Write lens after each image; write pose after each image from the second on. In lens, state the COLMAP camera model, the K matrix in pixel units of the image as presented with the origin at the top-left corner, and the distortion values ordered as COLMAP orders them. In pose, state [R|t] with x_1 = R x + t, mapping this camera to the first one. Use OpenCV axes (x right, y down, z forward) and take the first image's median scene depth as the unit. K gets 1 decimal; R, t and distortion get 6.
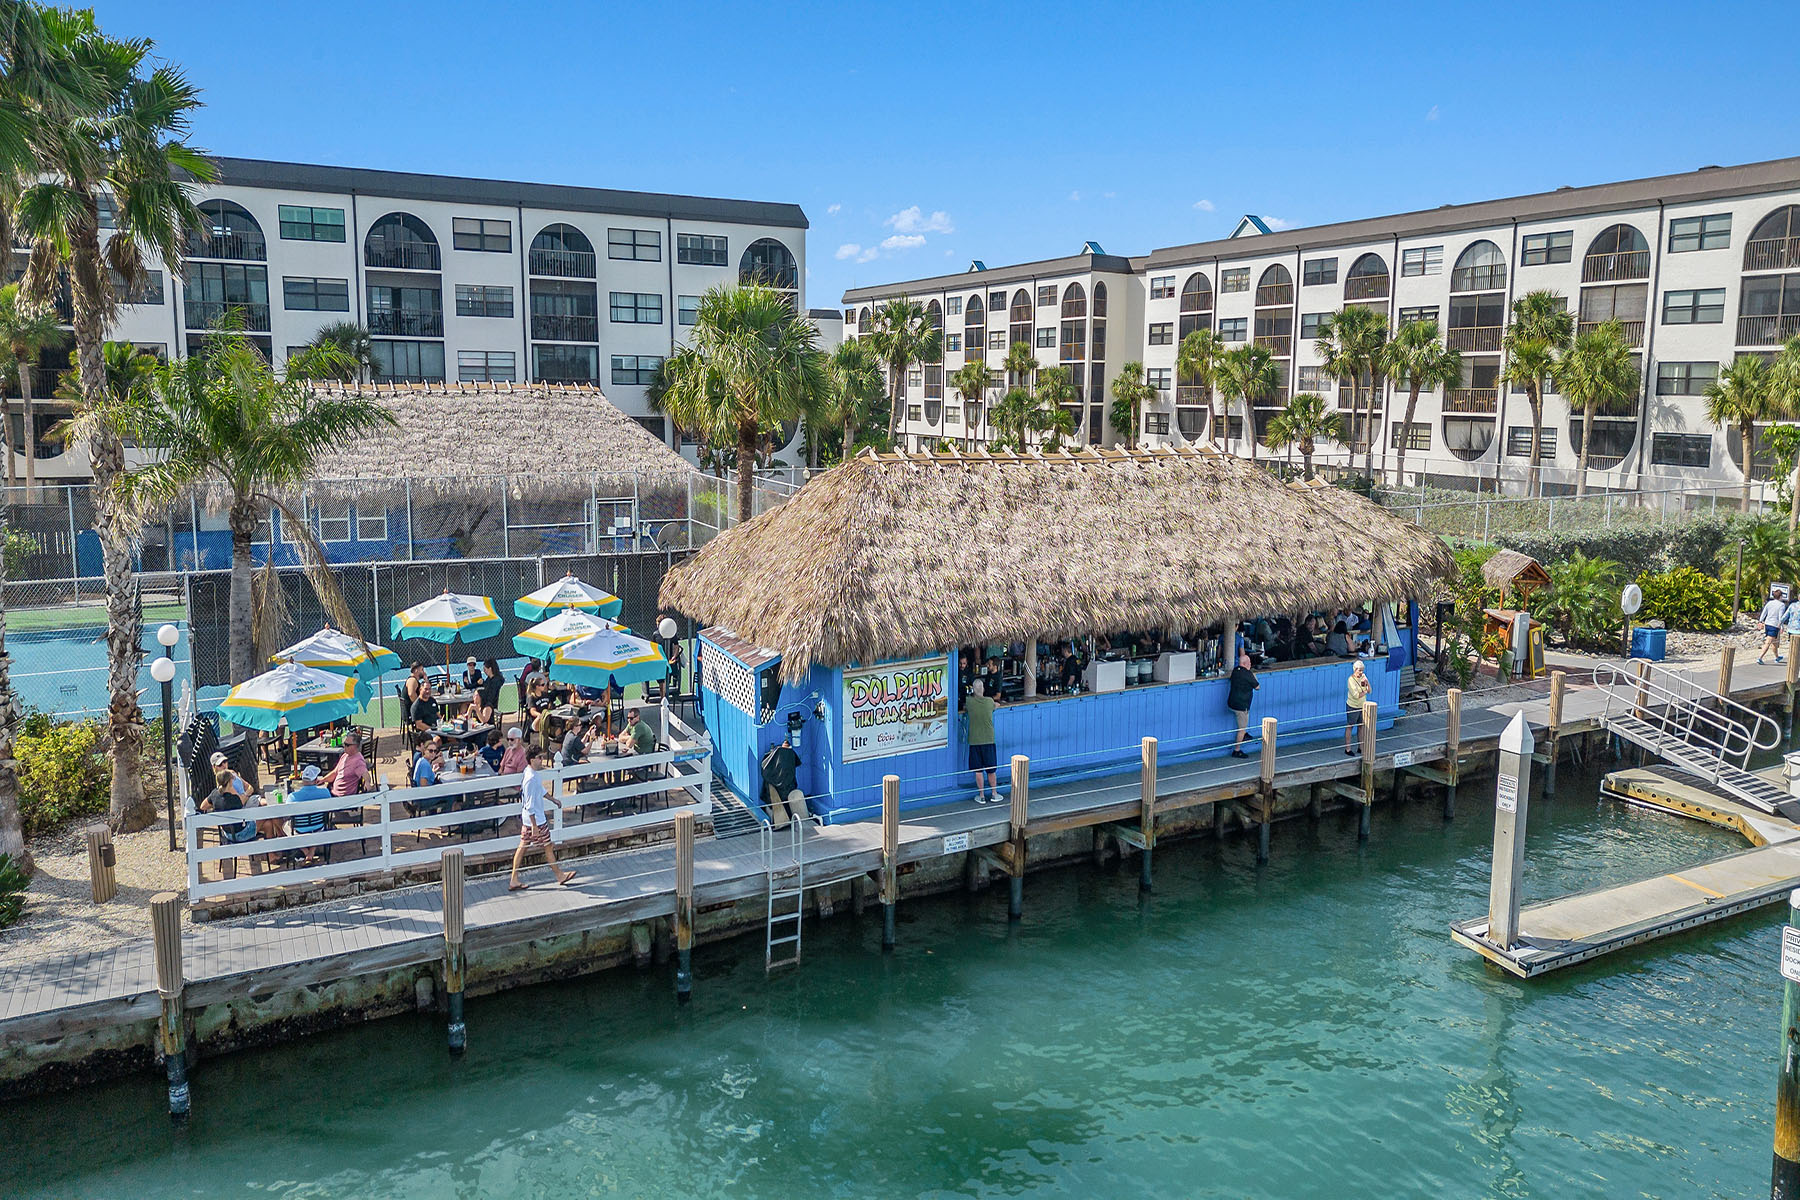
lens RADIAL K [[1245.1, 0, 897.1], [0, 1245.1, 543.7], [0, 0, 1]] dist [0.051795, -0.023221]
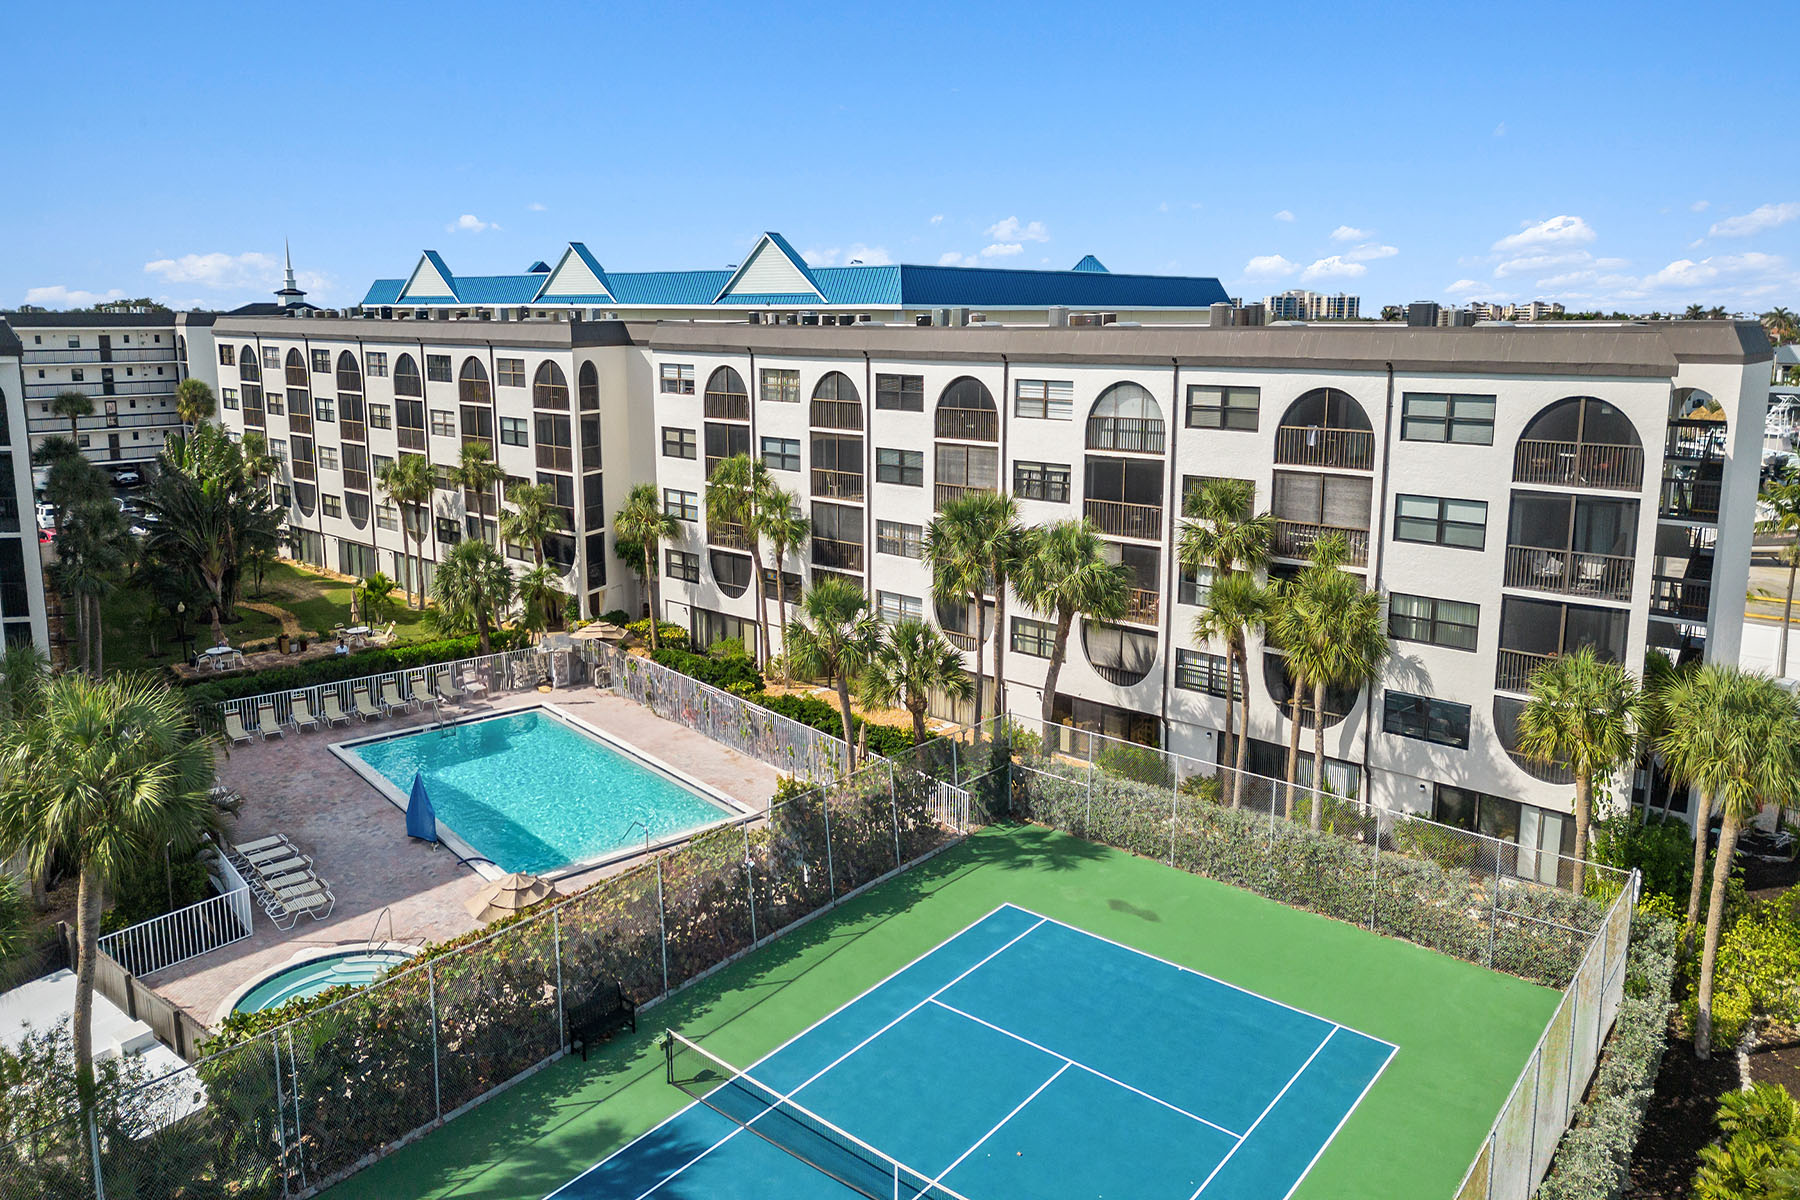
lens RADIAL K [[1238.0, 0, 914.1], [0, 1238.0, 548.9], [0, 0, 1]] dist [0.130166, -0.144755]
pose [[0.923445, -0.069752, 0.377338, 0.063790], [0.053110, 0.997109, 0.054347, -0.141141], [-0.380038, -0.030146, 0.924480, 0.296022]]
